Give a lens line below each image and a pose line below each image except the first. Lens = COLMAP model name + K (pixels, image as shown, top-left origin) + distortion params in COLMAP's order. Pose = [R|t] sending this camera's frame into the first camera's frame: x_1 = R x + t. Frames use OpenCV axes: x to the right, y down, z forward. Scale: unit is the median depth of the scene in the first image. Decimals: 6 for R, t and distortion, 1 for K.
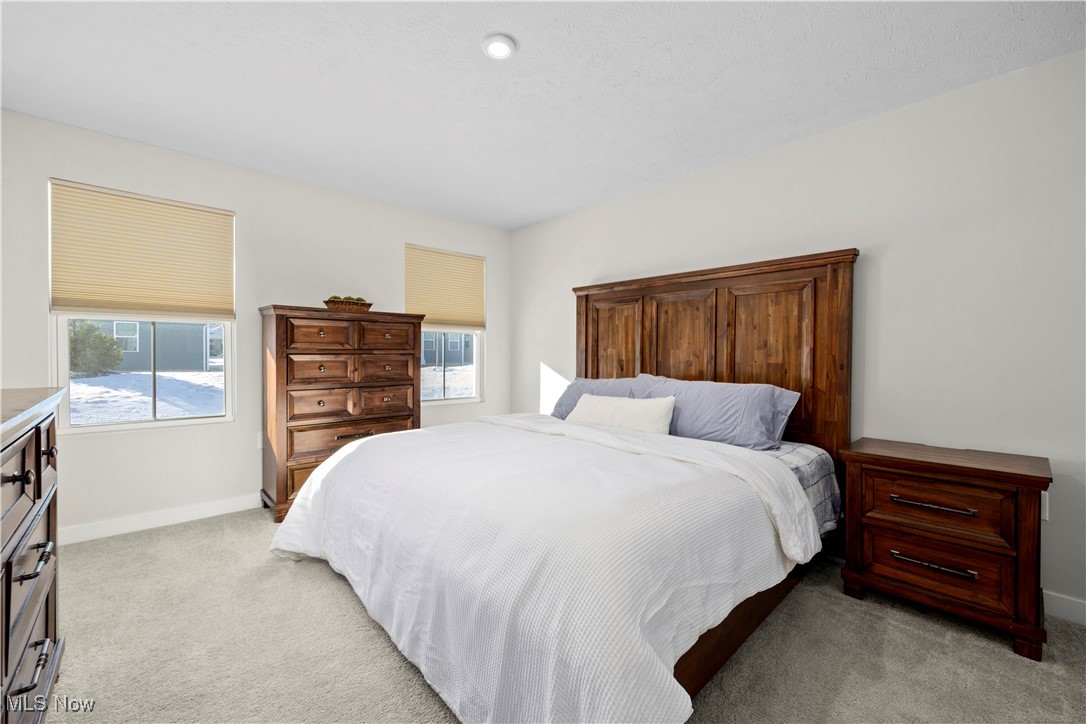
lens RADIAL K [[443.2, 0, 544.0], [0, 443.2, 354.8], [0, 0, 1]] dist [0.003203, 0.000206]
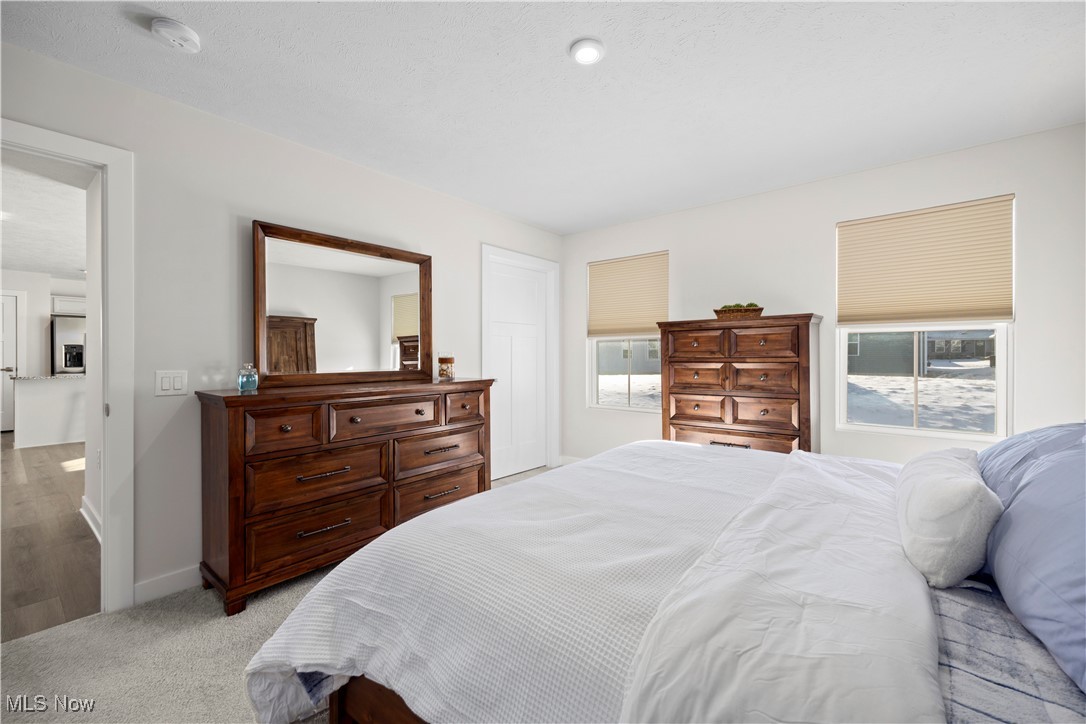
lens RADIAL K [[443.2, 0, 544.0], [0, 443.2, 354.8], [0, 0, 1]] dist [0.003203, 0.000206]
pose [[0.144279, -0.010828, -0.989478, 0.460176], [0.001721, 0.999941, -0.010692, -0.007911], [0.989535, -0.000160, 0.144290, 0.415166]]
